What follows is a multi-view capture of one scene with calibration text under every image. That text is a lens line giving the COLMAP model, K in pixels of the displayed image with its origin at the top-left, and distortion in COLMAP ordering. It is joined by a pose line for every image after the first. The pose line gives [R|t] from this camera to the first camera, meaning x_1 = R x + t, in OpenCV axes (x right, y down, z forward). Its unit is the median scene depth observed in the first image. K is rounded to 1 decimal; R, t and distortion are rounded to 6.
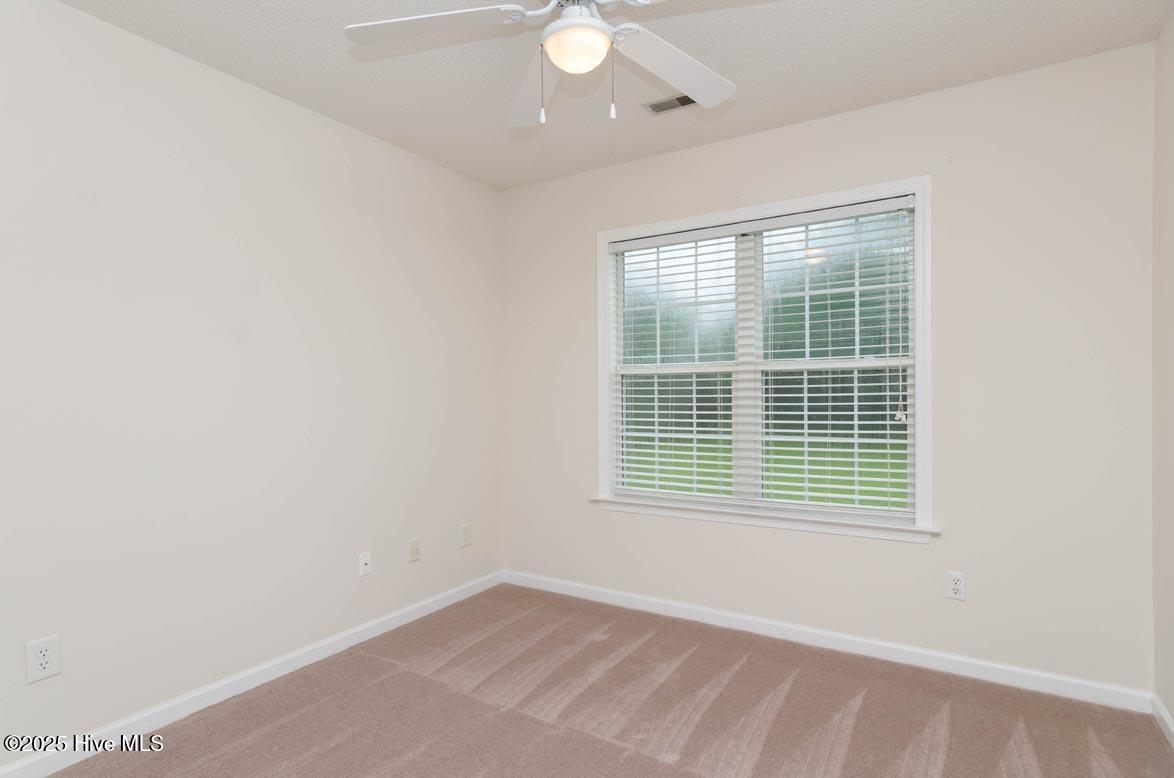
lens RADIAL K [[639.6, 0, 576.3], [0, 639.6, 397.2], [0, 0, 1]] dist [-0.018459, 0.001680]
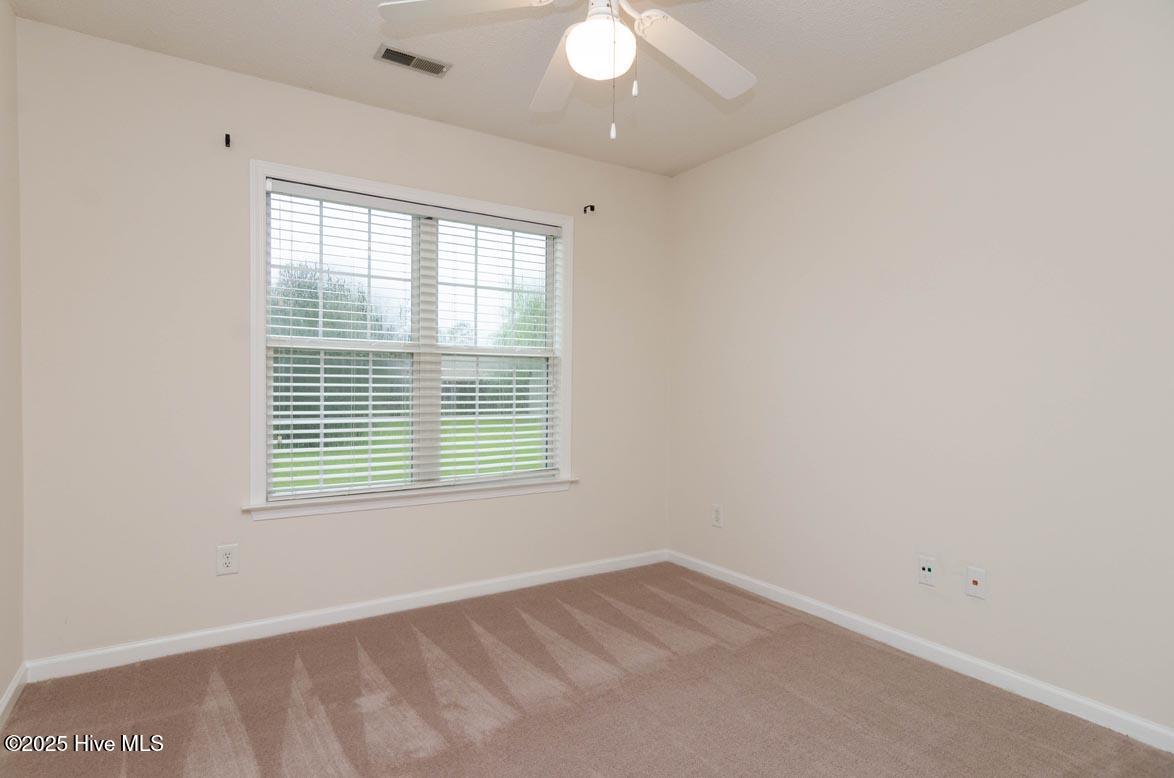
lens RADIAL K [[639.6, 0, 584.0], [0, 639.6, 394.1], [0, 0, 1]] dist [-0.018459, 0.001680]
pose [[0.382572, -0.006963, 0.923900, -0.528760], [-0.017881, 0.999729, 0.014939, 0.004191], [-0.923753, -0.022235, 0.382343, 0.347896]]
